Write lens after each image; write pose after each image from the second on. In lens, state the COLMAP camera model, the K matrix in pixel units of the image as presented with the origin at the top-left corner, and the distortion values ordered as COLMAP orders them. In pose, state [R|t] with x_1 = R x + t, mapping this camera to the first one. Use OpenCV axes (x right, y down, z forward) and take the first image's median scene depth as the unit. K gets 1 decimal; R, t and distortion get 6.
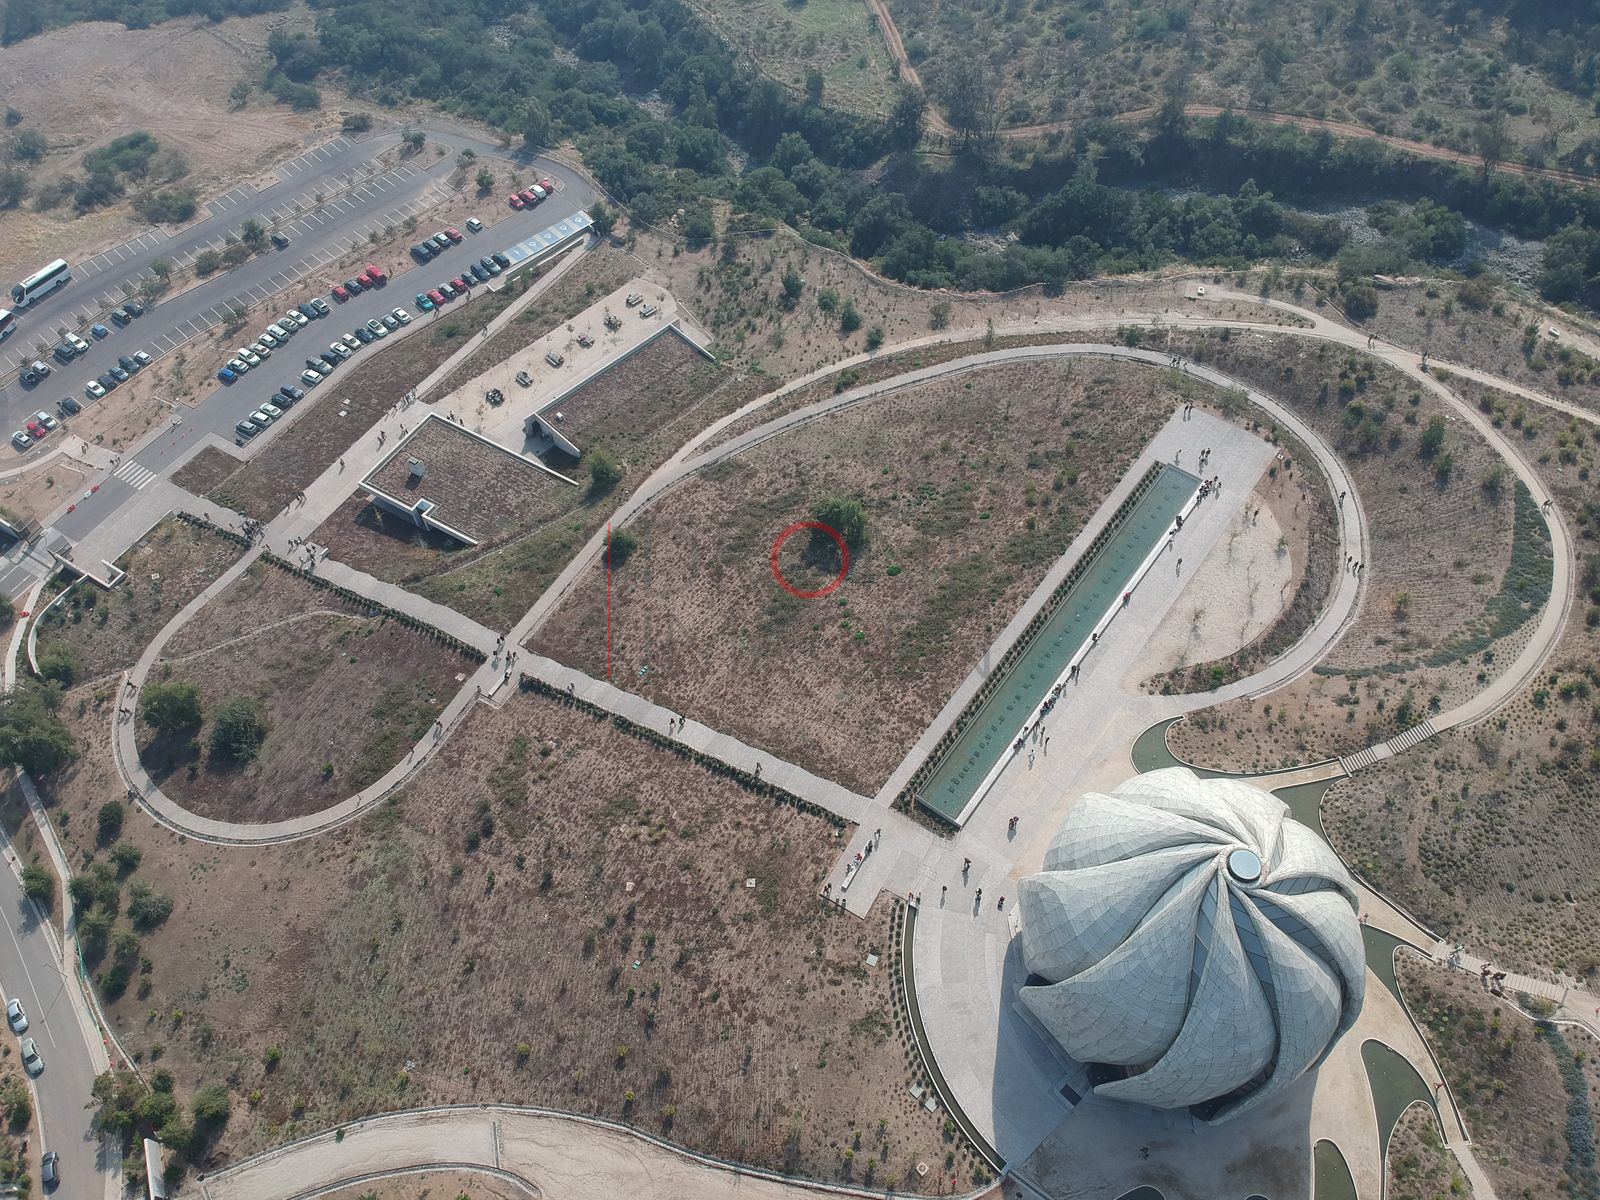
lens RADIAL K [[1175.4, 0, 798.1], [0, 1175.4, 589.6], [0, 0, 1]] dist [0.084099, -0.153873]
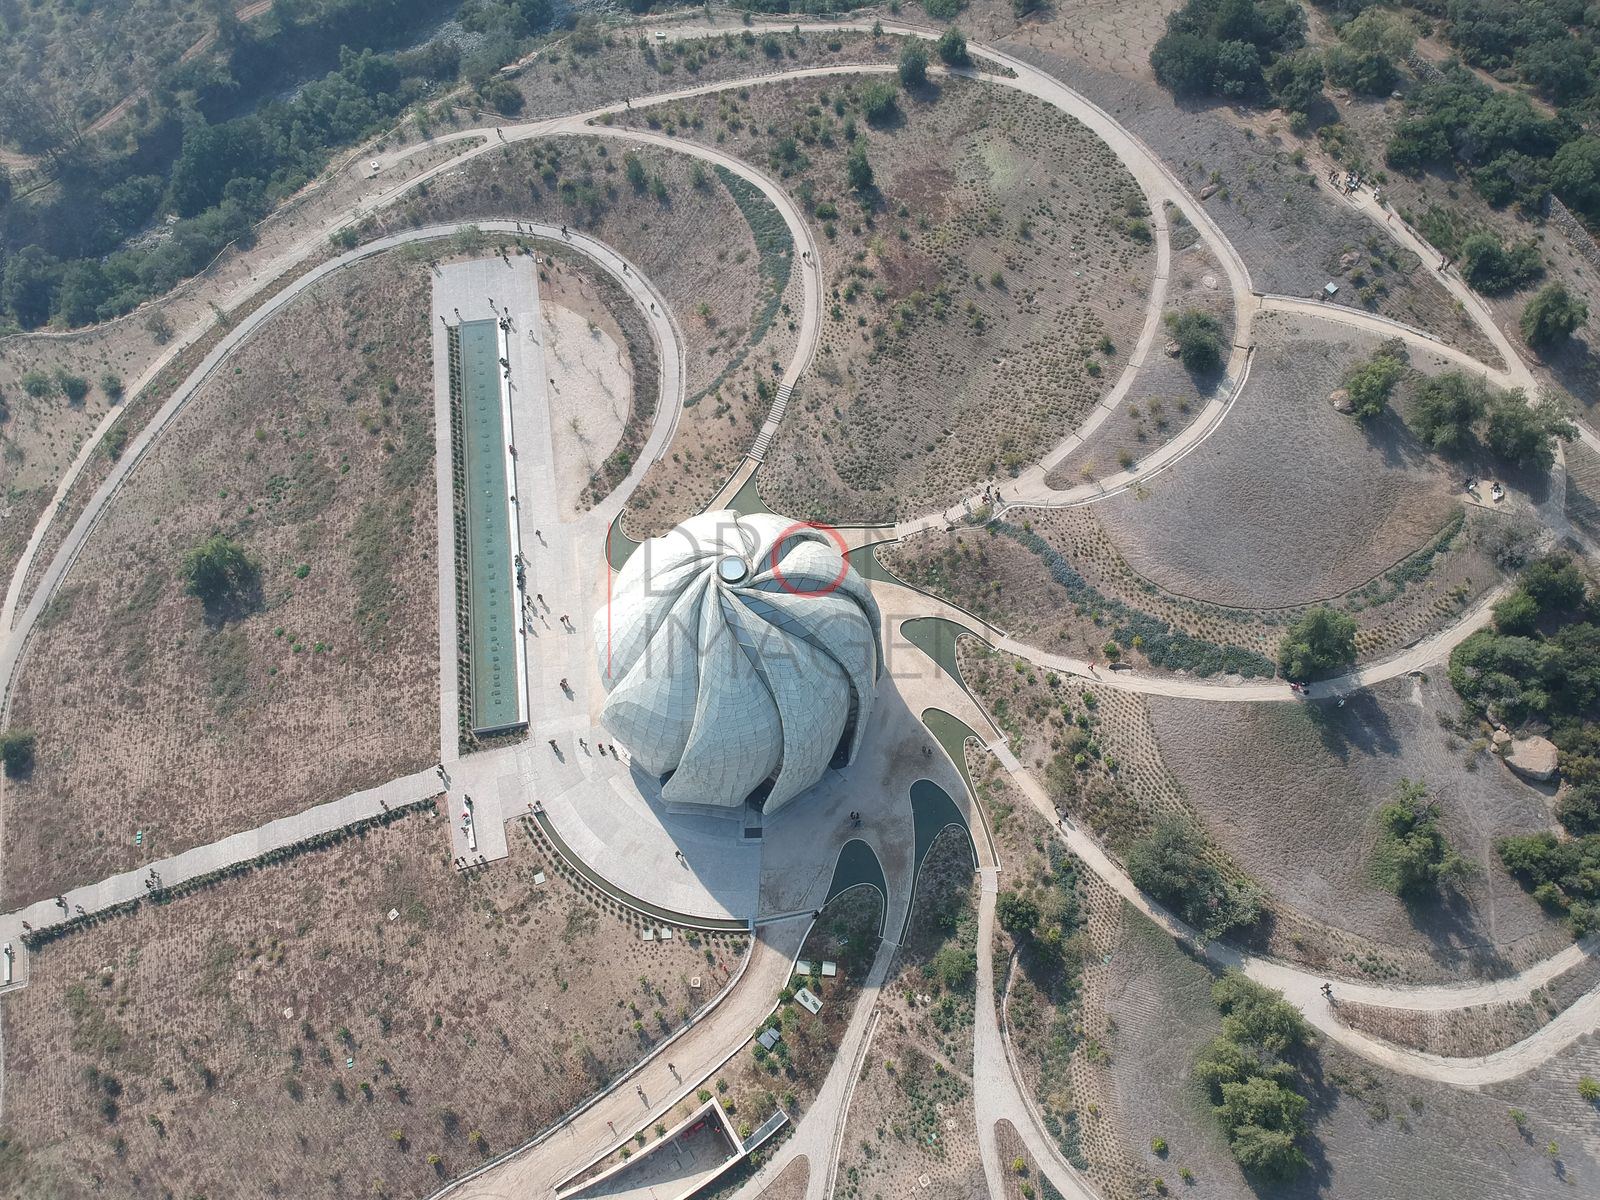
lens RADIAL K [[1175.4, 0, 798.1], [0, 1175.4, 589.6], [0, 0, 1]] dist [0.084099, -0.153873]
pose [[0.689716, -0.625827, 0.364187, 0.000429], [0.594888, 0.776503, 0.207730, 0.038221], [-0.412795, 0.073376, 0.907863, -0.027888]]
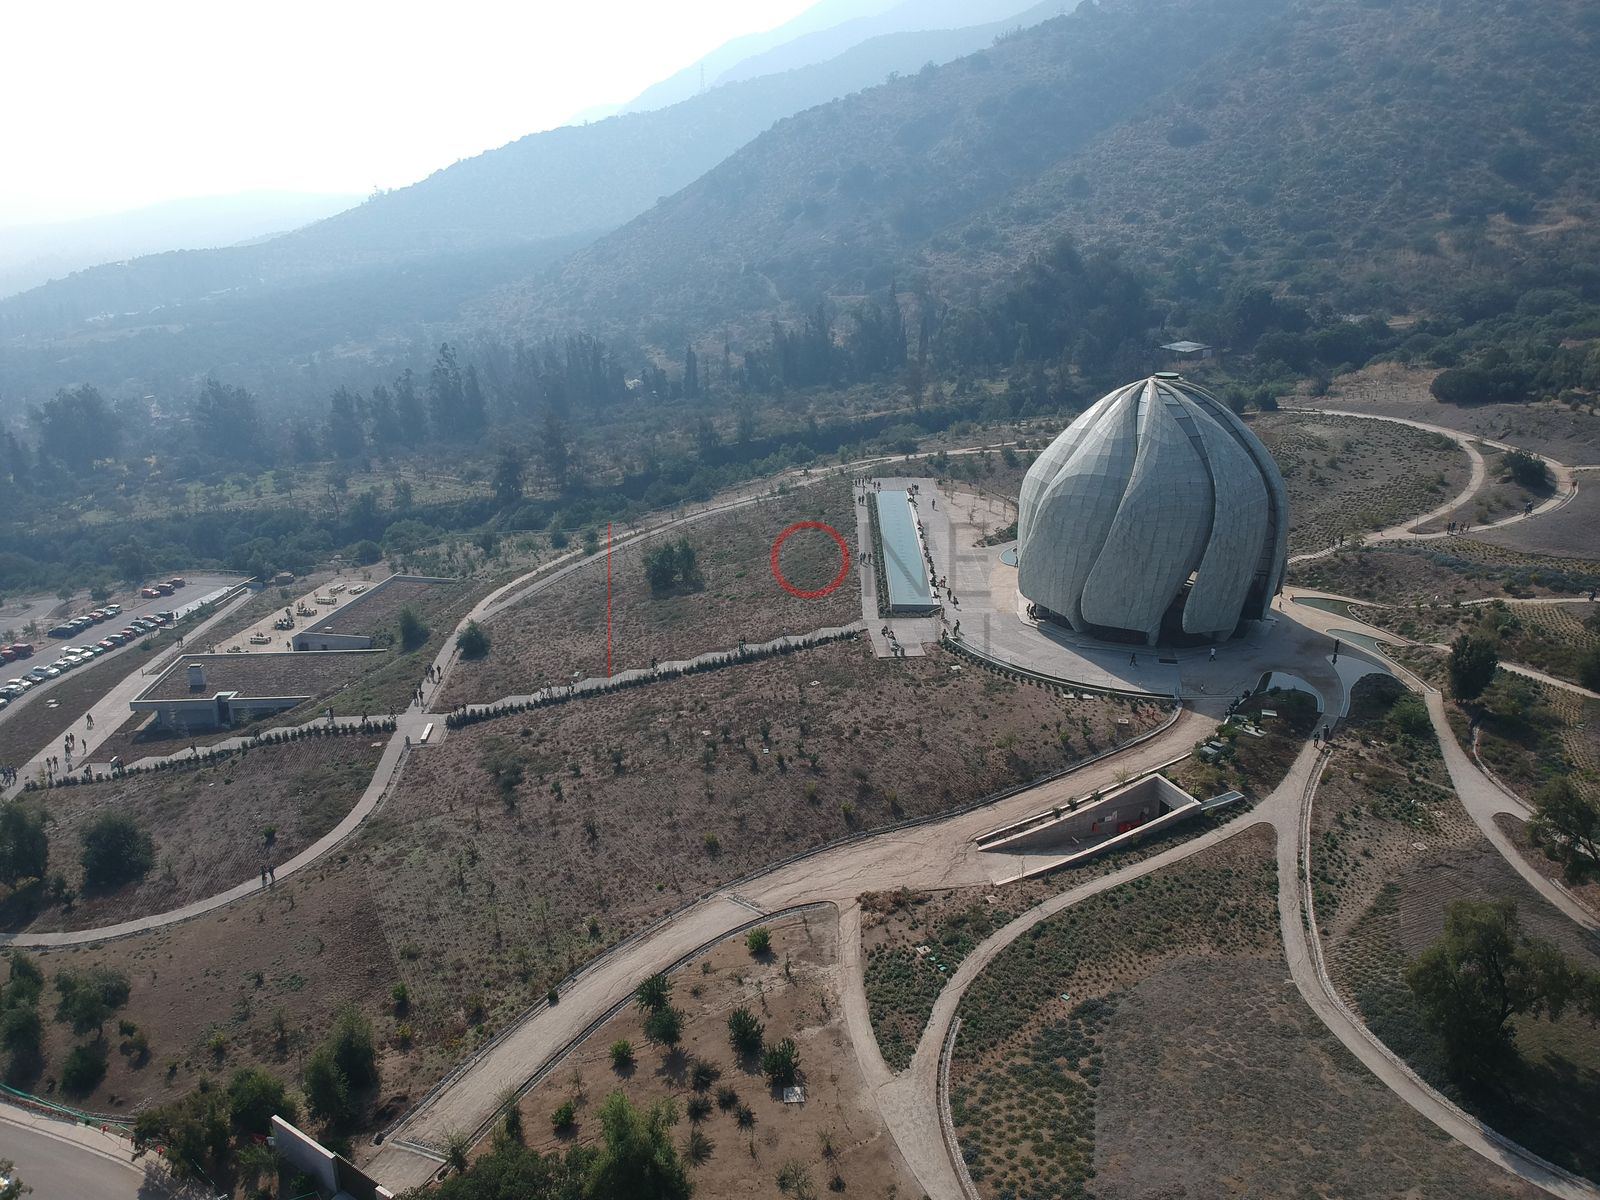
lens RADIAL K [[1175.4, 0, 798.1], [0, 1175.4, 589.6], [0, 0, 1]] dist [0.084099, -0.153873]
pose [[0.816056, -0.176650, 0.550315, -0.567513], [0.474639, 0.748140, -0.463686, 0.623408], [-0.329803, 0.639595, 0.694369, 0.248250]]
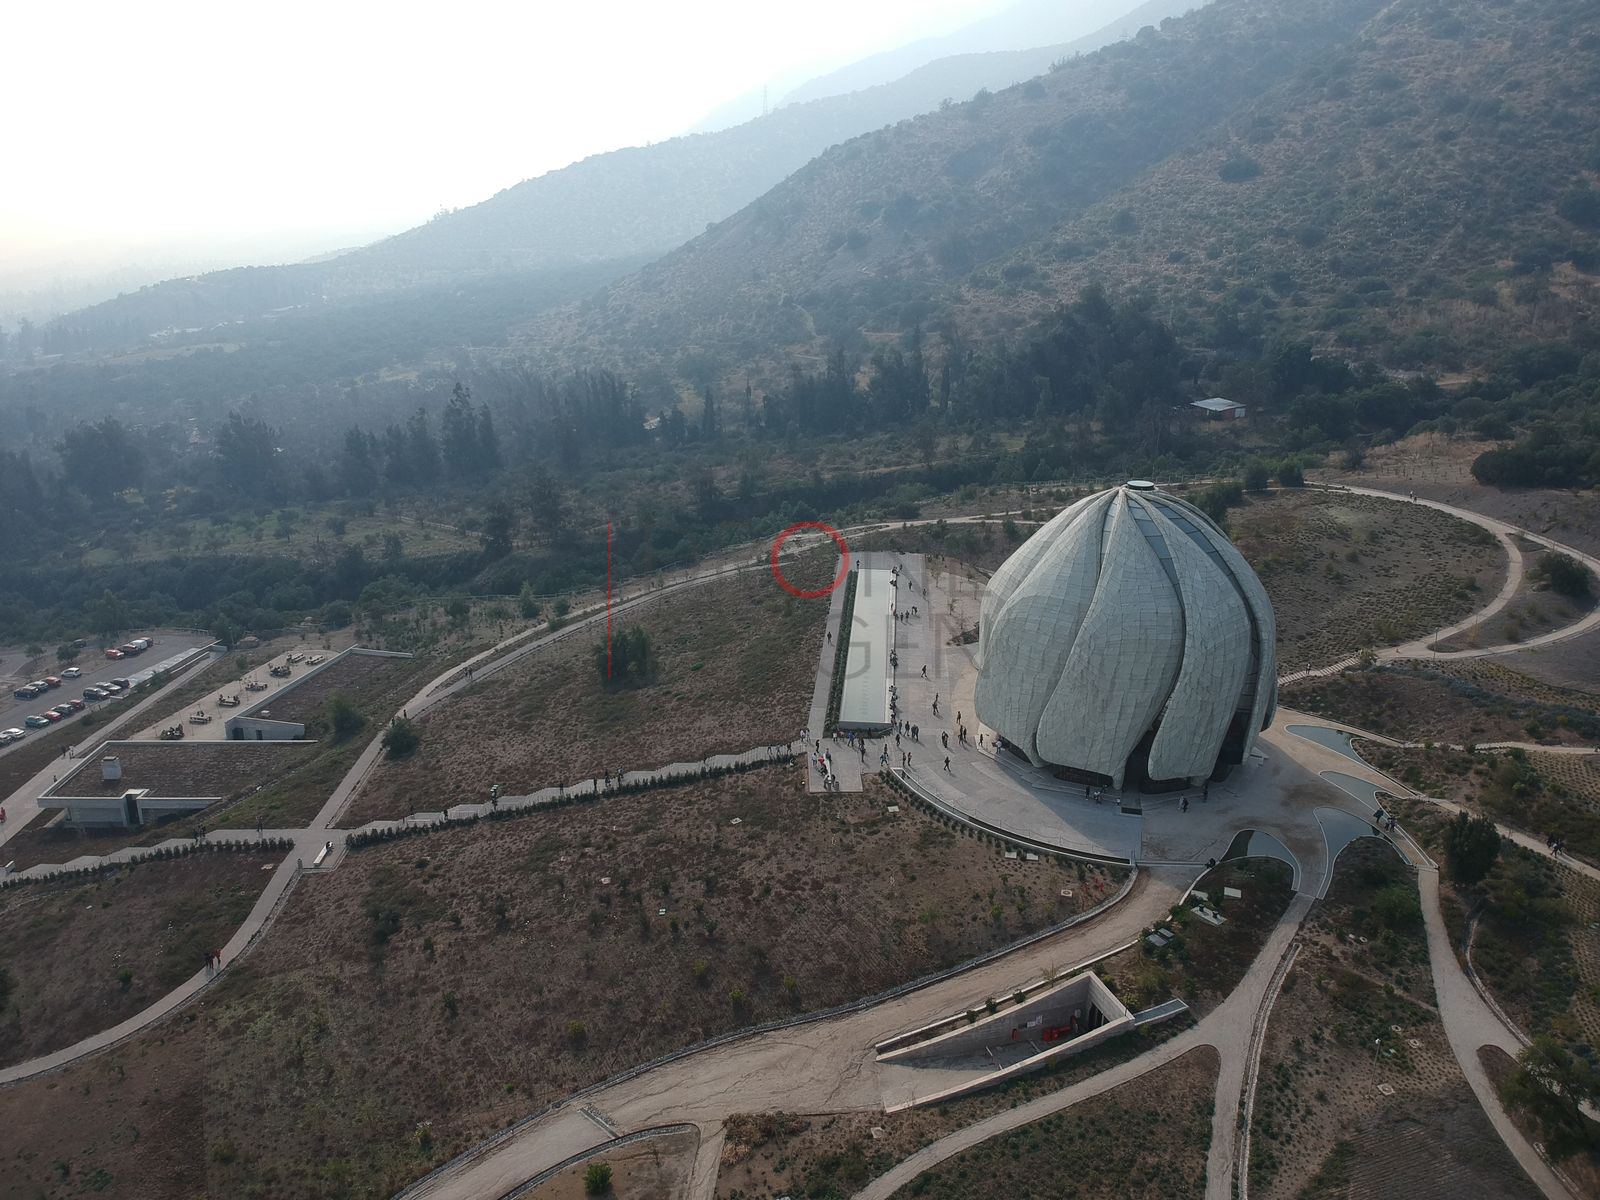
lens RADIAL K [[1175.4, 0, 798.1], [0, 1175.4, 589.6], [0, 0, 1]] dist [0.084099, -0.153873]
pose [[0.847447, -0.150429, 0.509121, -0.417671], [0.431746, 0.753333, -0.496069, 0.563176], [-0.308914, 0.640204, 0.703357, 0.226160]]
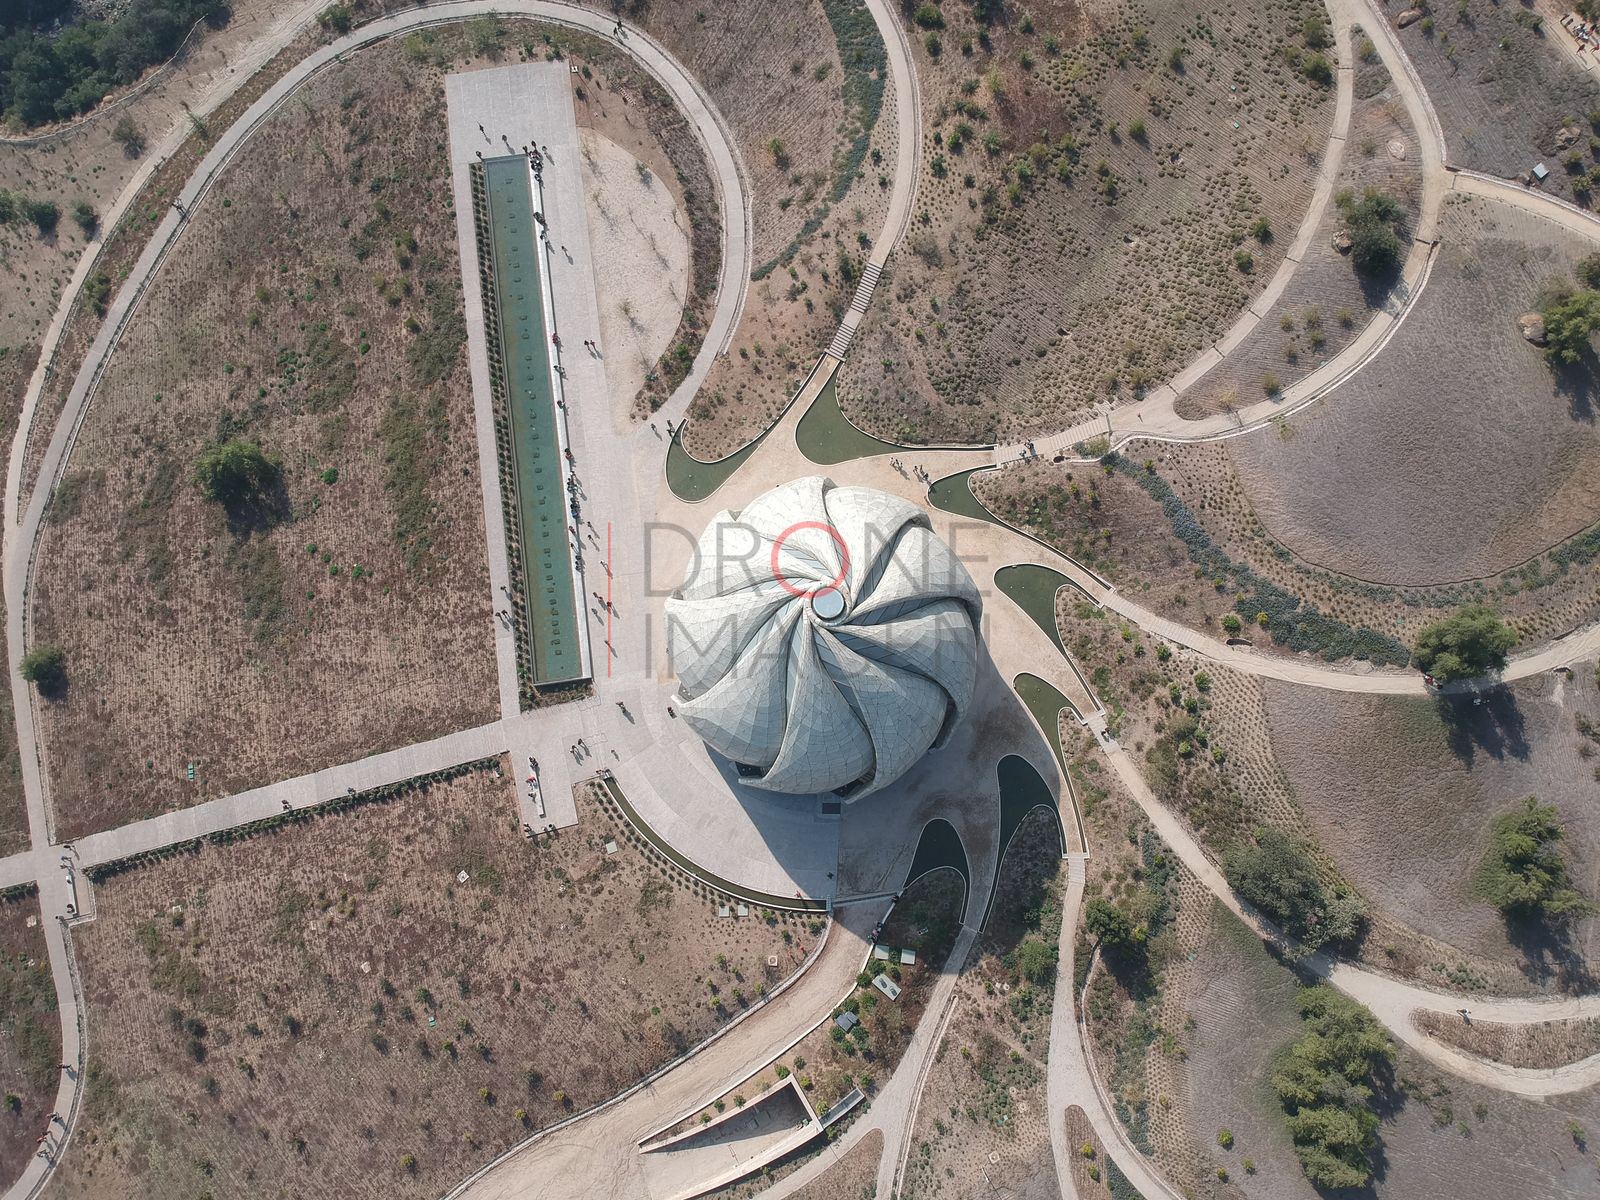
lens RADIAL K [[1175.4, 0, 798.1], [0, 1175.4, 589.6], [0, 0, 1]] dist [0.084099, -0.153873]
pose [[0.710054, -0.688845, 0.146001, 0.162352], [0.579086, 0.689216, 0.435478, -0.158796], [-0.400603, -0.224666, 0.888281, 0.103296]]
